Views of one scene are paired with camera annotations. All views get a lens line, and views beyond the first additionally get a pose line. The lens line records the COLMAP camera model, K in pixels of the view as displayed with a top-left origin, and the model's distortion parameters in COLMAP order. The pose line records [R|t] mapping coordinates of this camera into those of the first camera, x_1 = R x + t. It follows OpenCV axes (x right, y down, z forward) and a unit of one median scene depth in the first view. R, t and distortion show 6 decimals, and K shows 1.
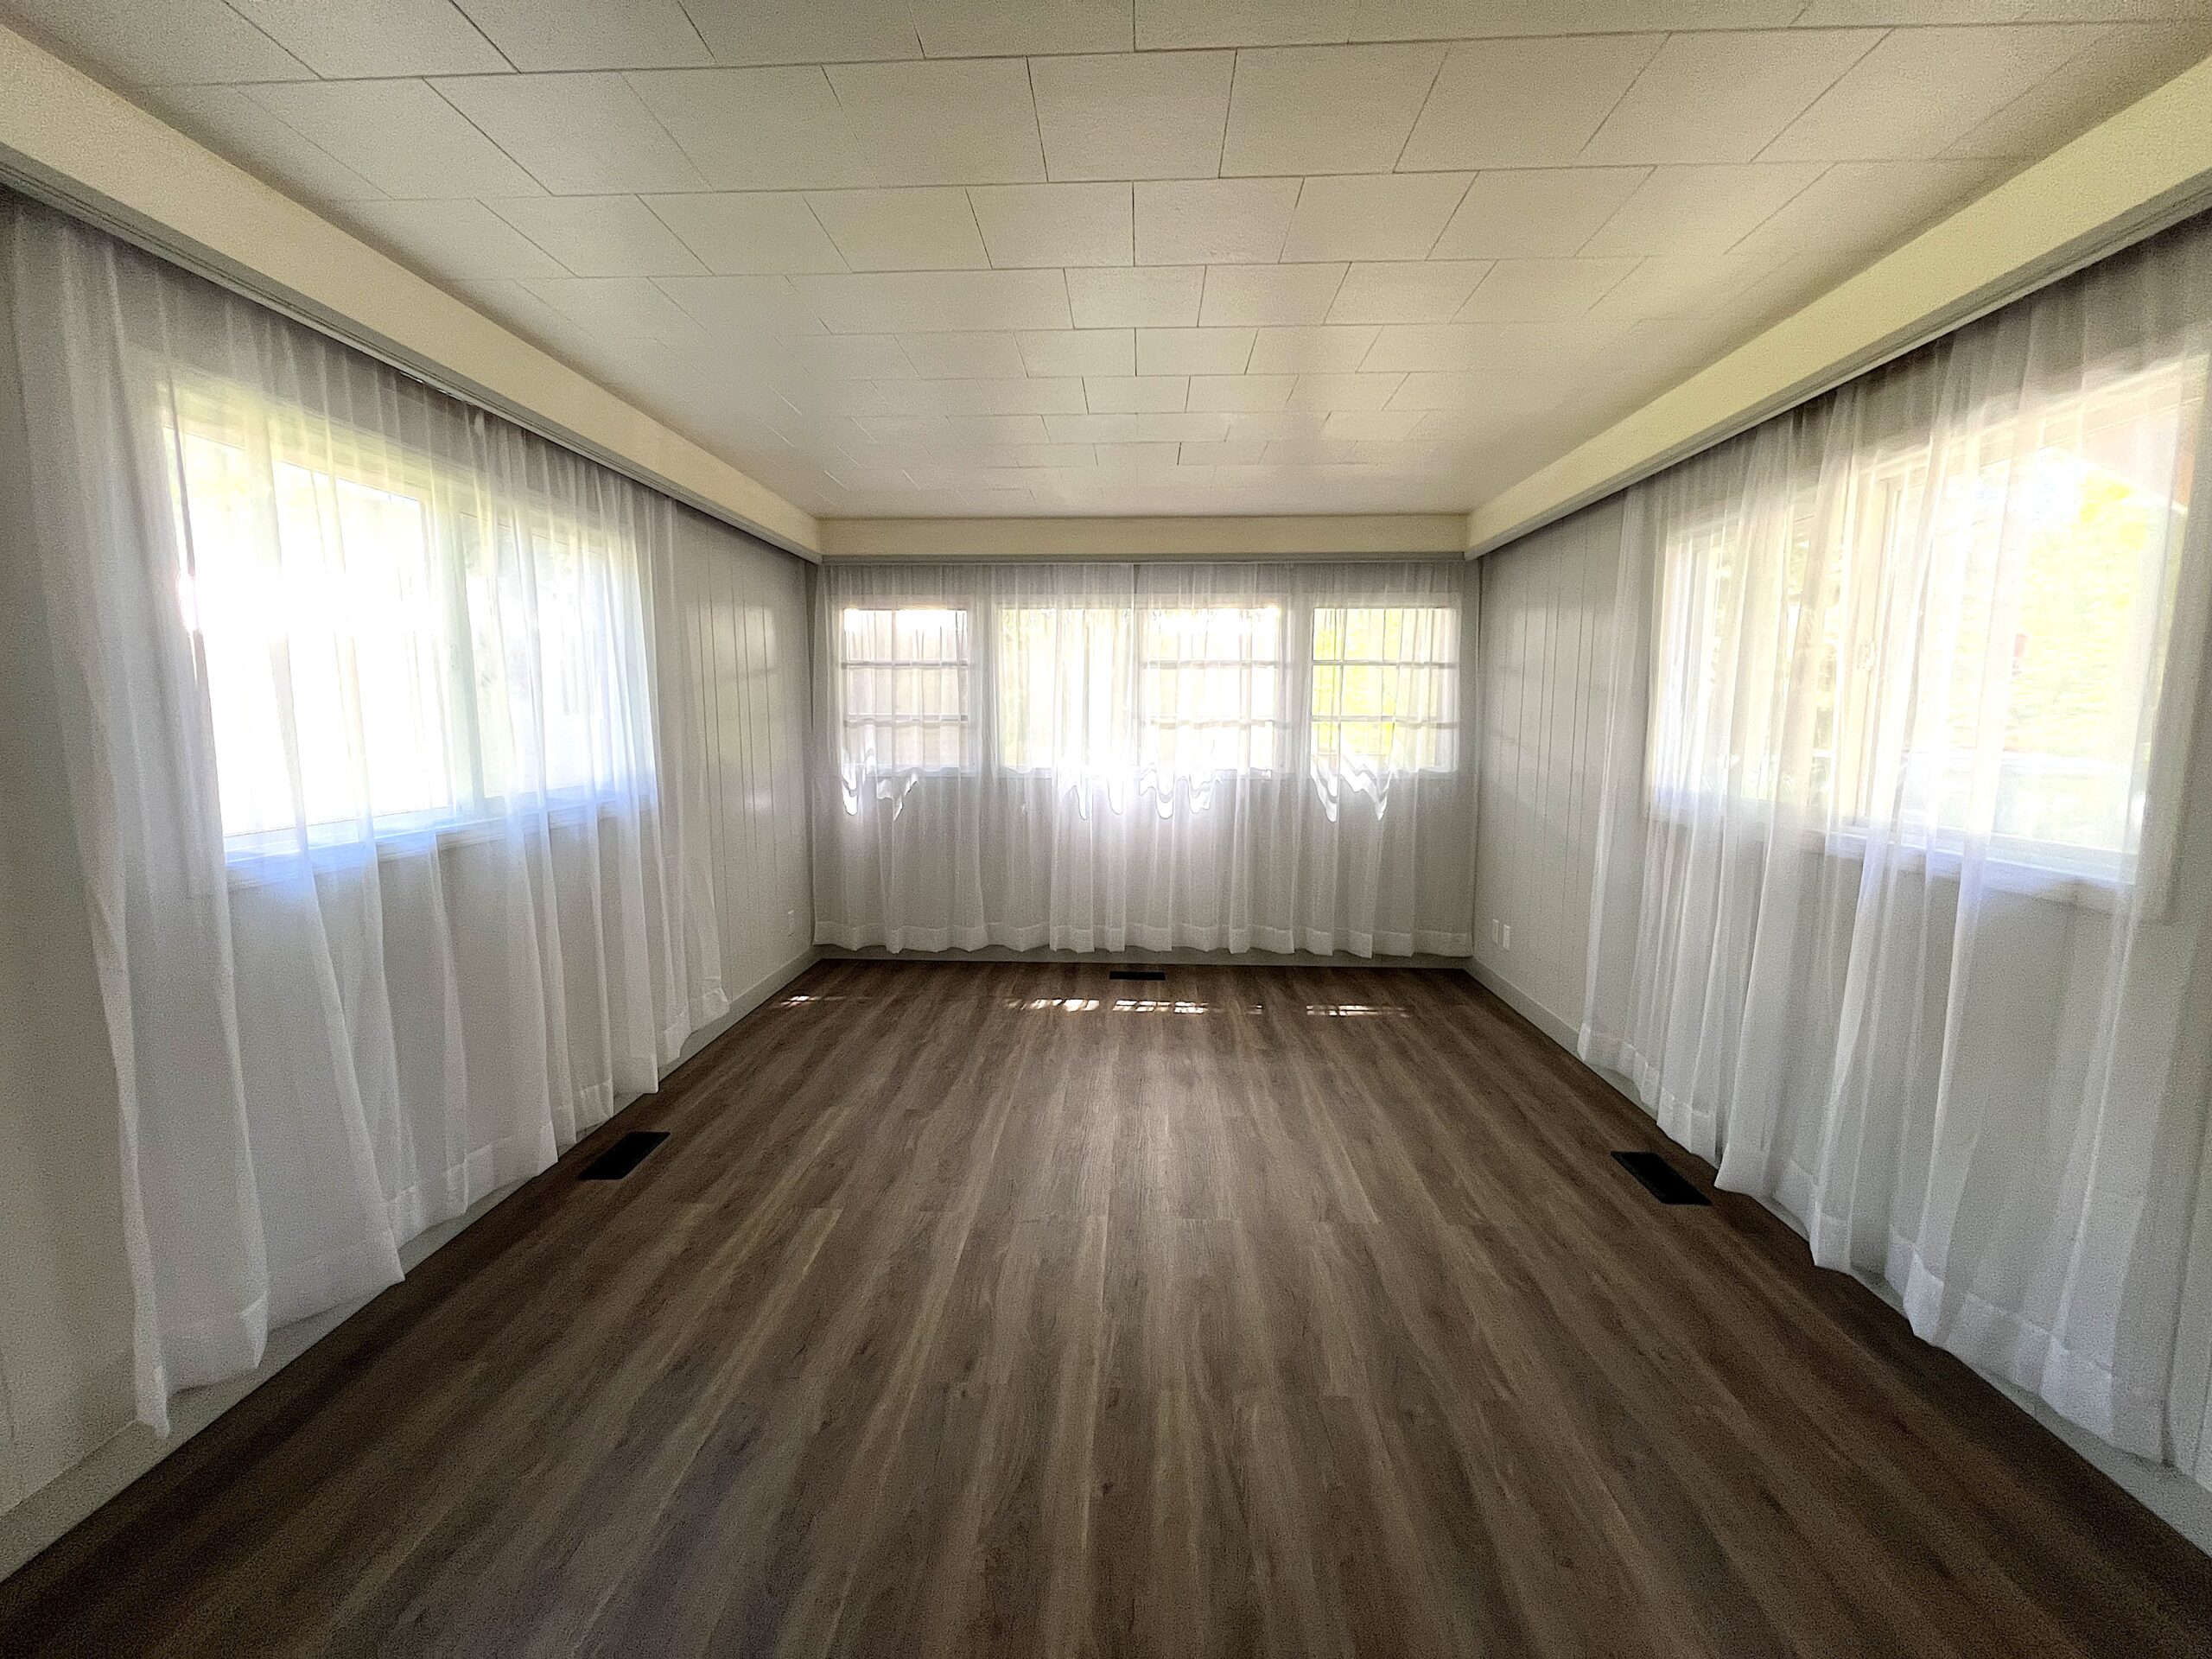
lens RADIAL K [[889.1, 0, 1104.6], [0, 889.1, 825.0], [0, 0, 1]] dist [-0.002259, 0.001488]
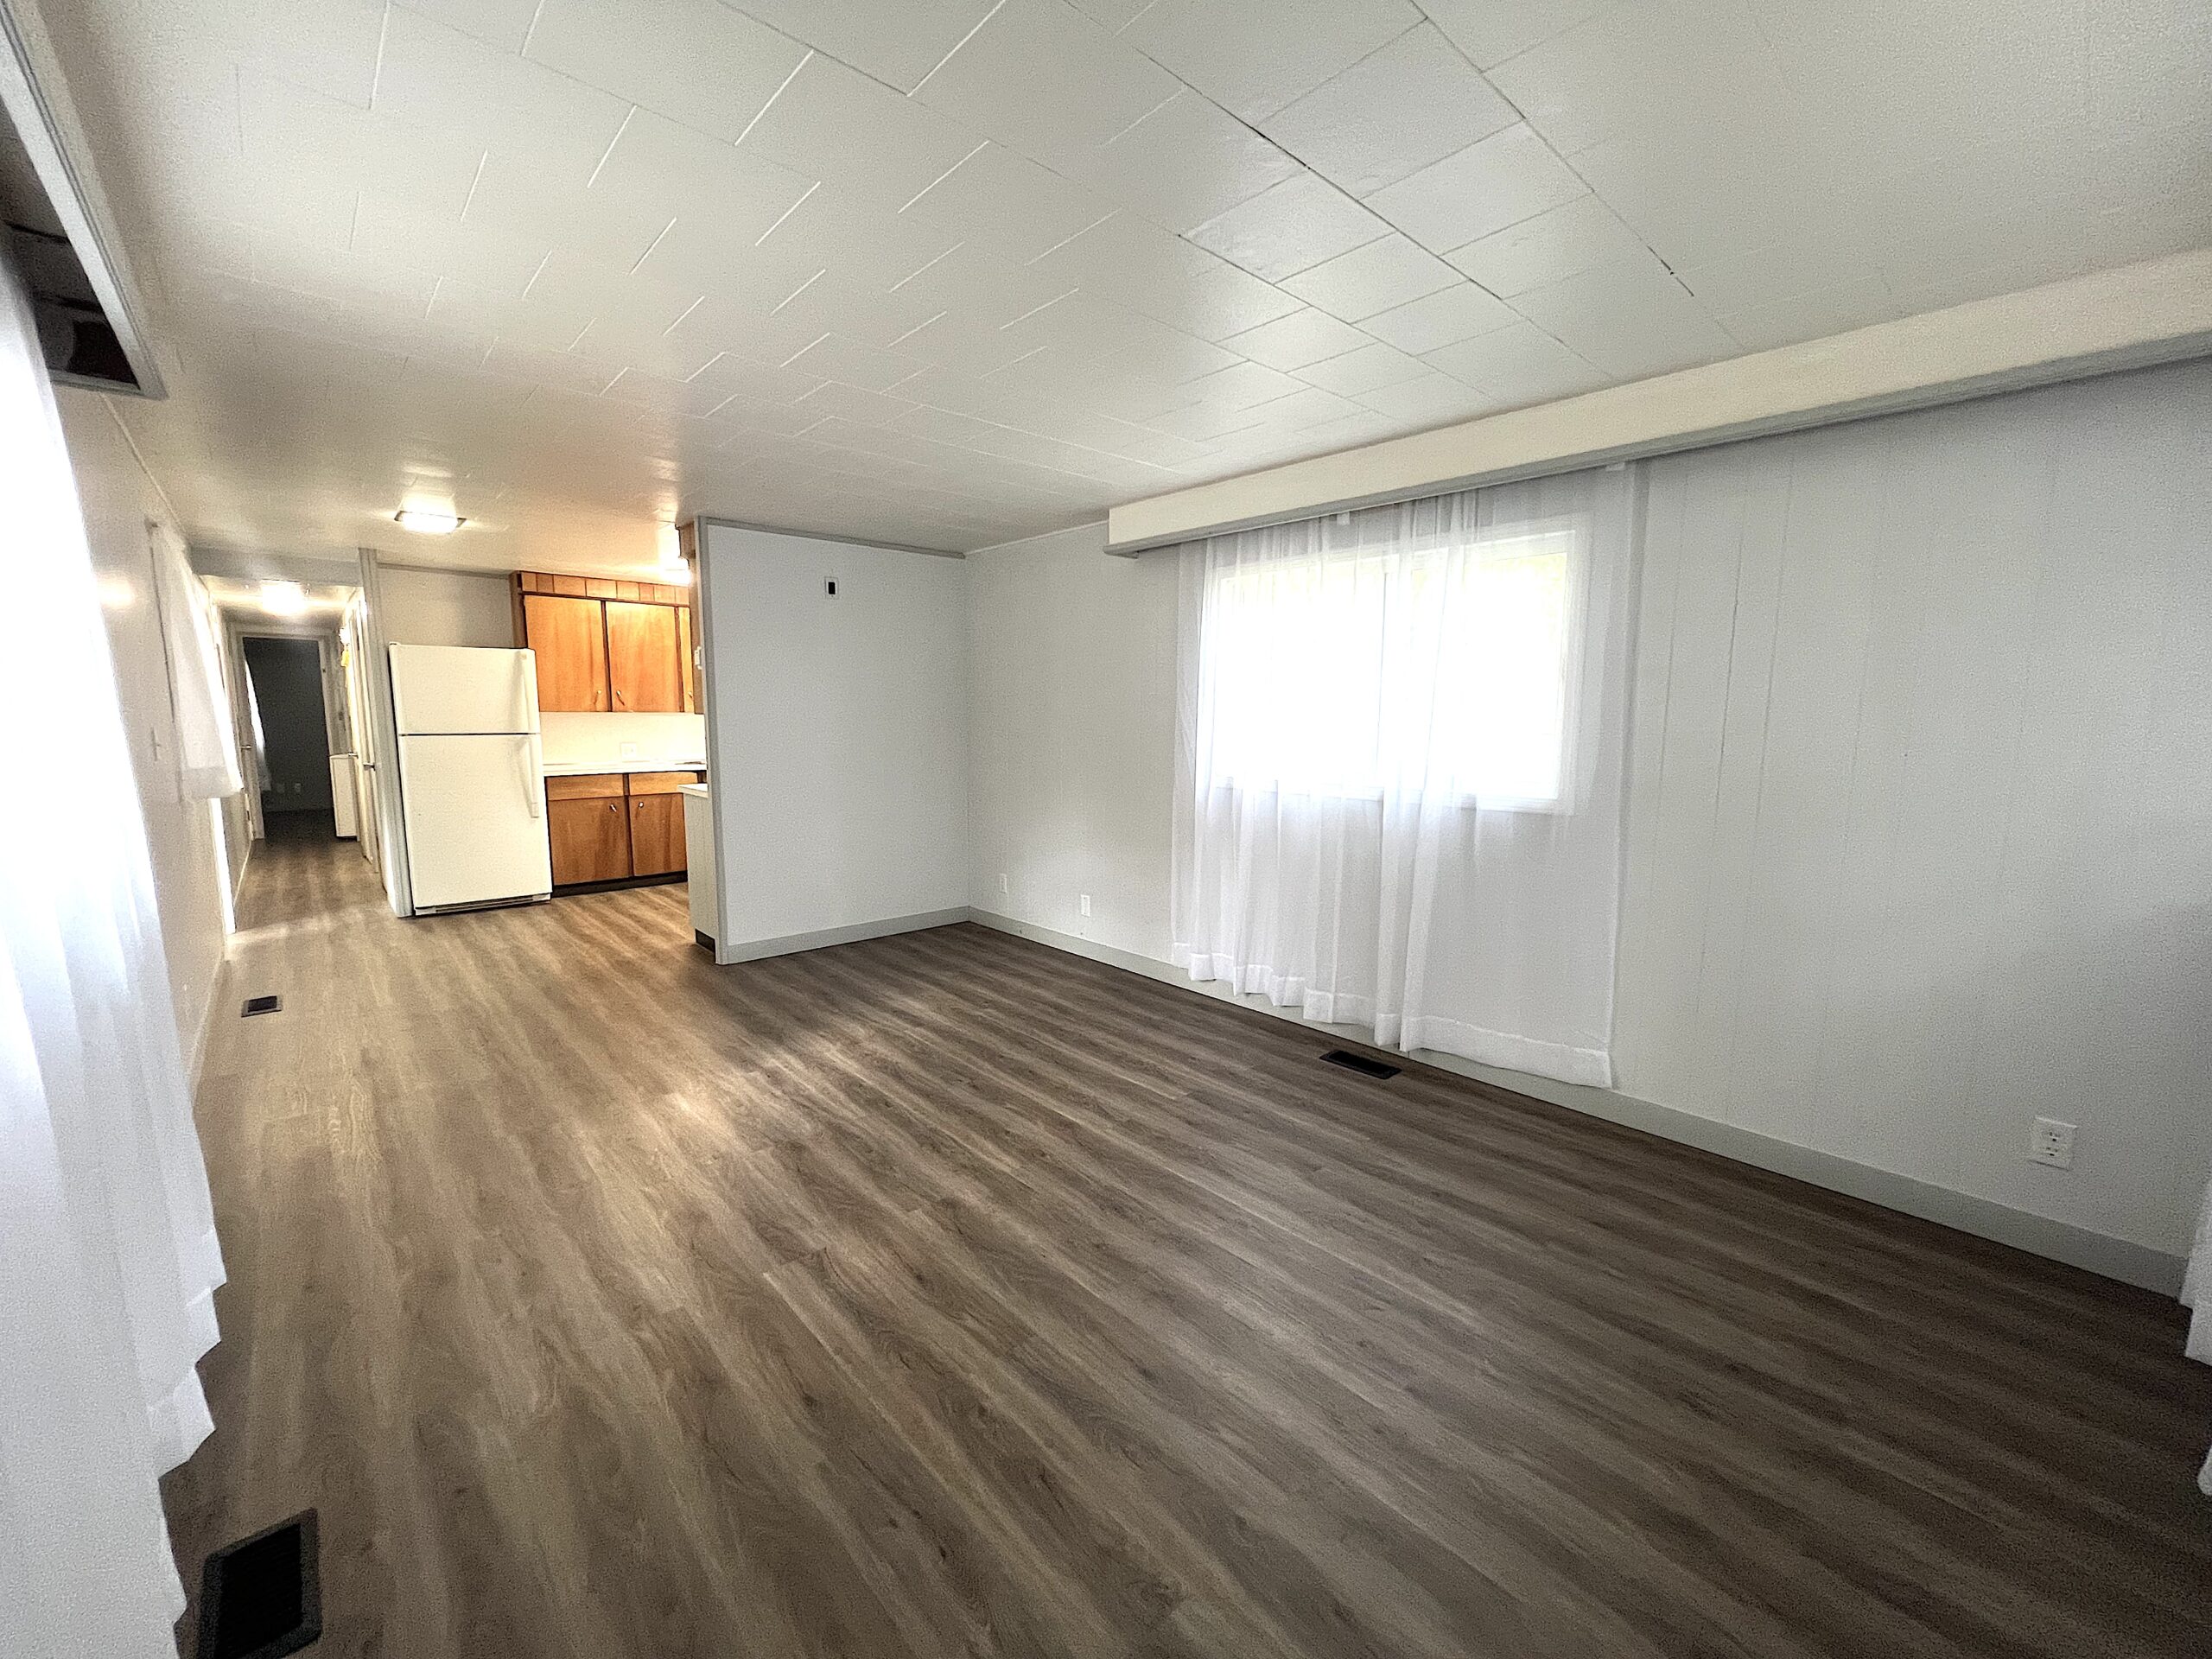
lens RADIAL K [[914.2, 0, 1092.9], [0, 914.2, 814.7], [0, 0, 1]] dist [-0.000340, -0.000557]
pose [[-0.724592, 0.070053, -0.685608, 0.389892], [-0.093035, 0.975772, 0.198025, -0.125859], [0.682869, 0.207273, -0.700519, 1.044407]]
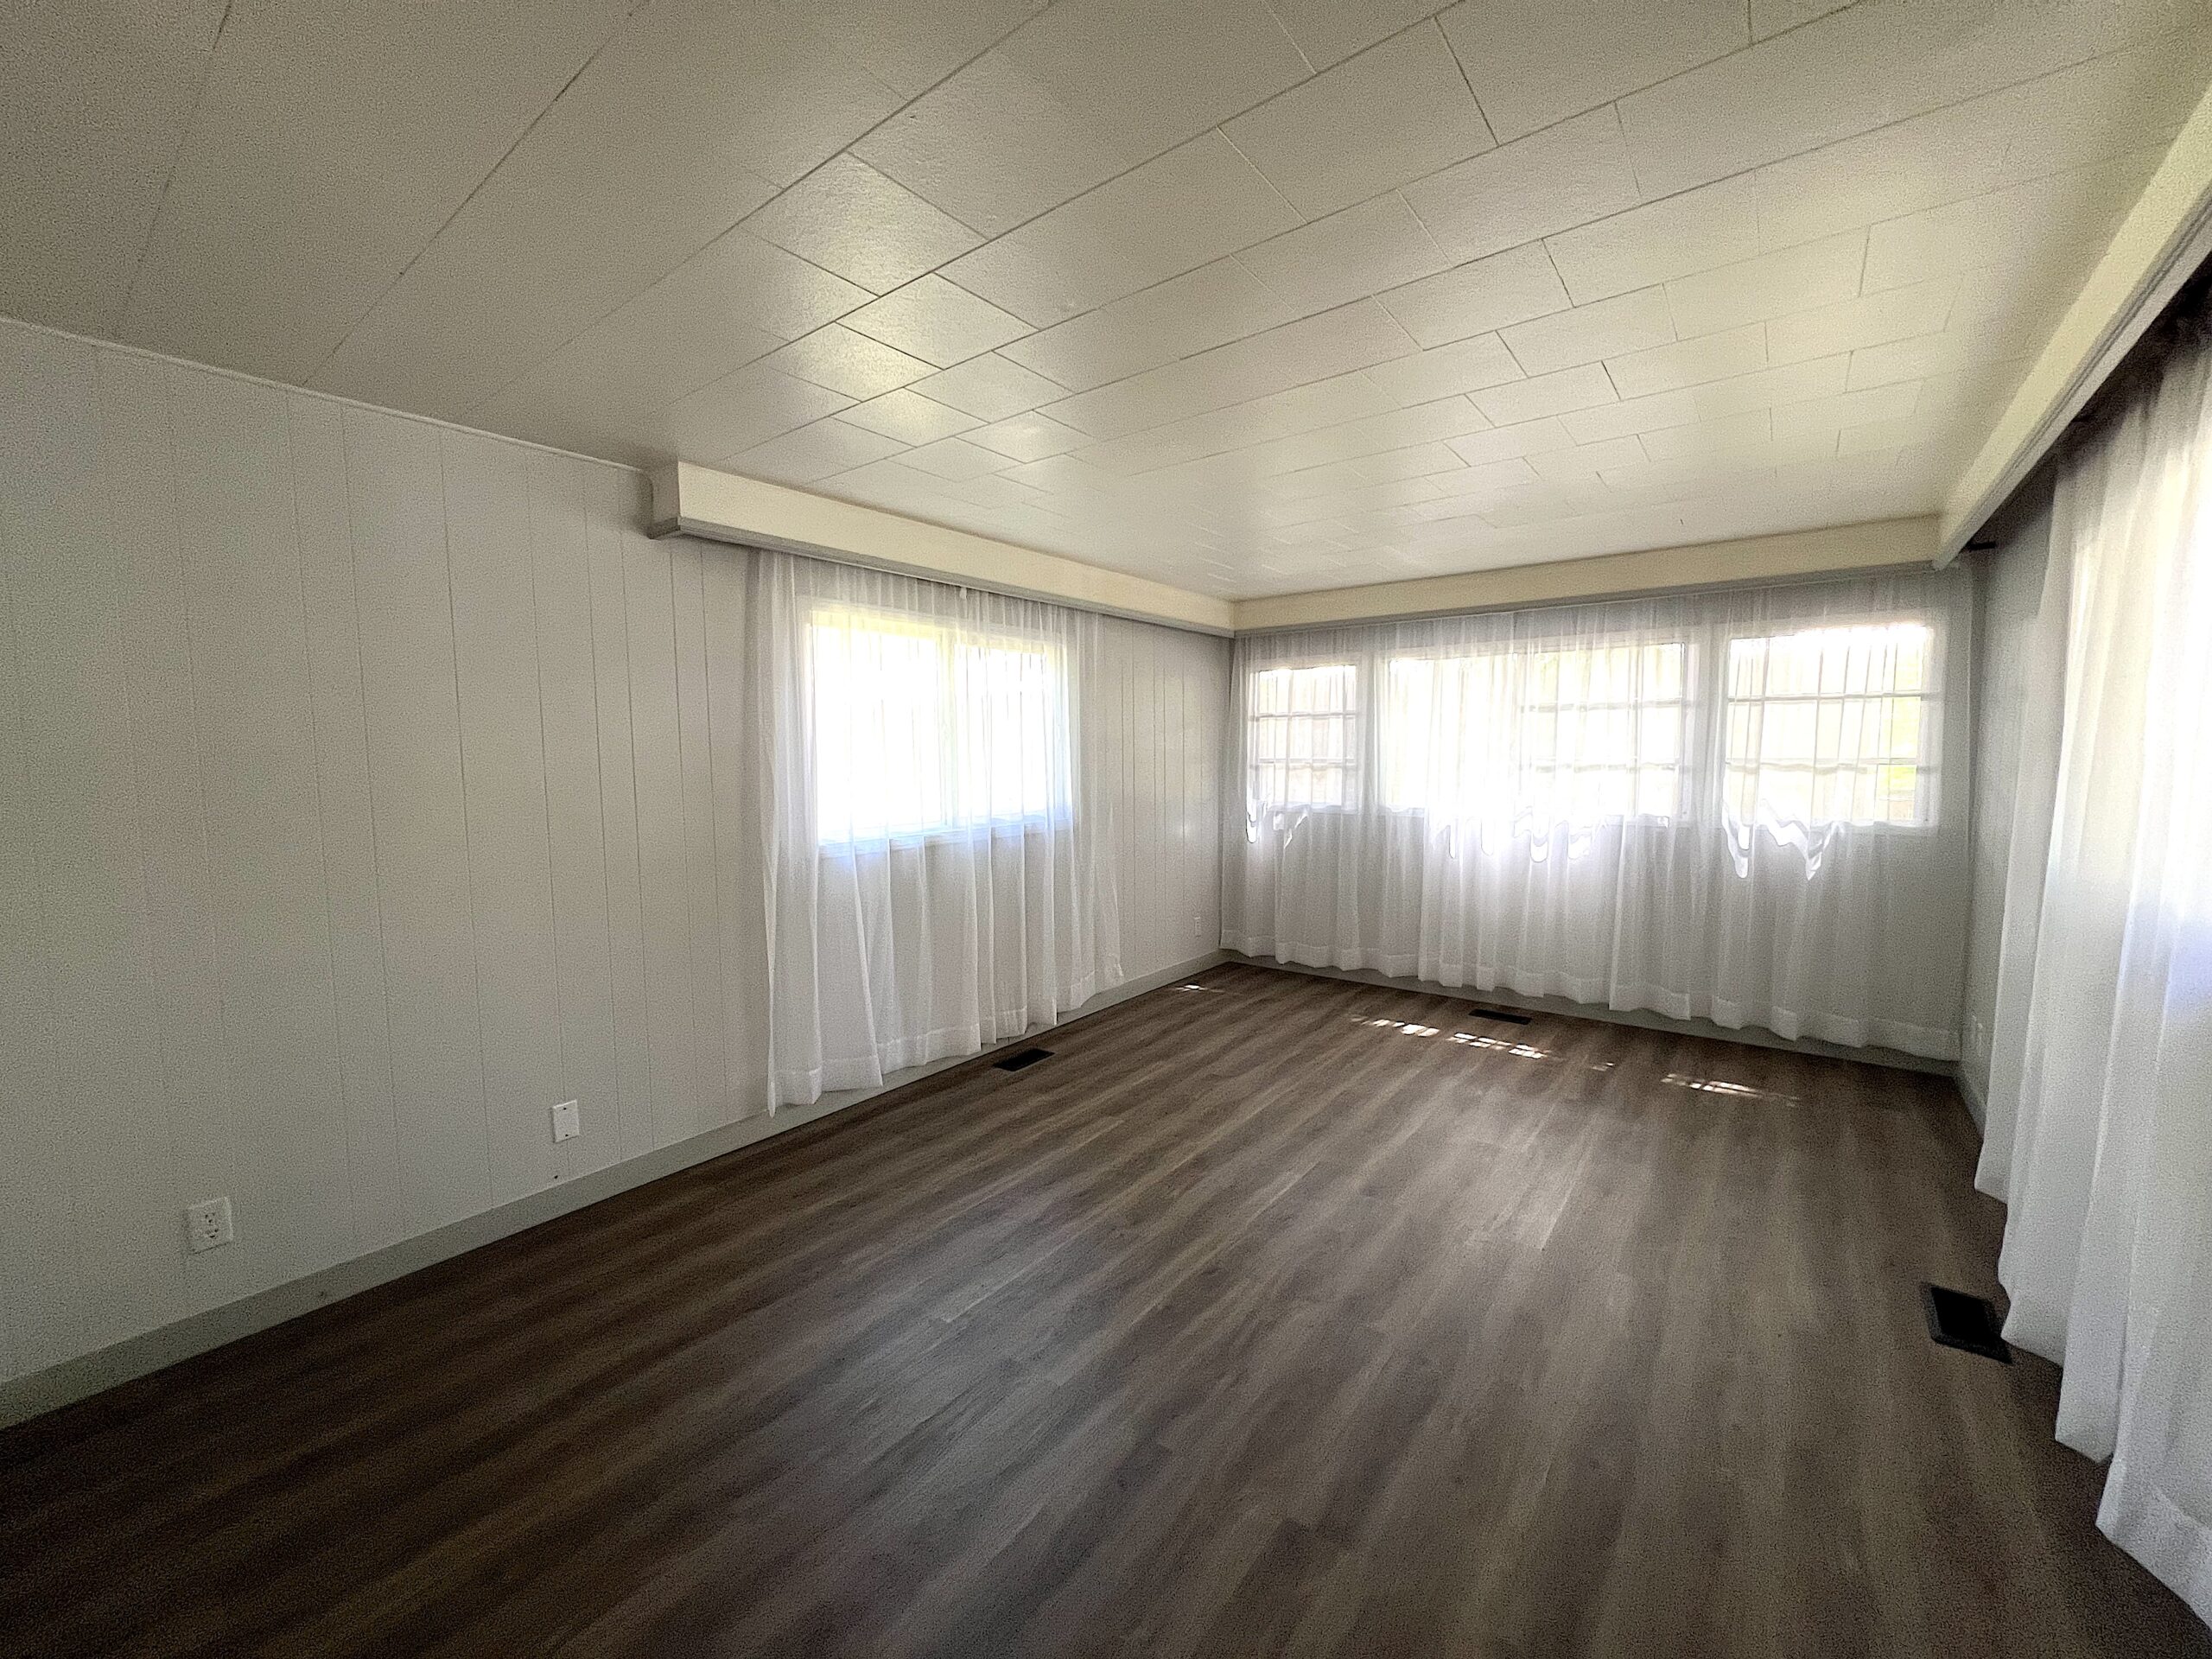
lens RADIAL K [[889.1, 0, 1104.3], [0, 889.1, 834.7], [0, 0, 1]] dist [-0.002259, 0.001488]
pose [[0.815278, 0.045460, -0.577282, 0.274940], [-0.061389, 0.998081, -0.008101, -0.000427], [0.575806, 0.042043, 0.816504, -0.102365]]
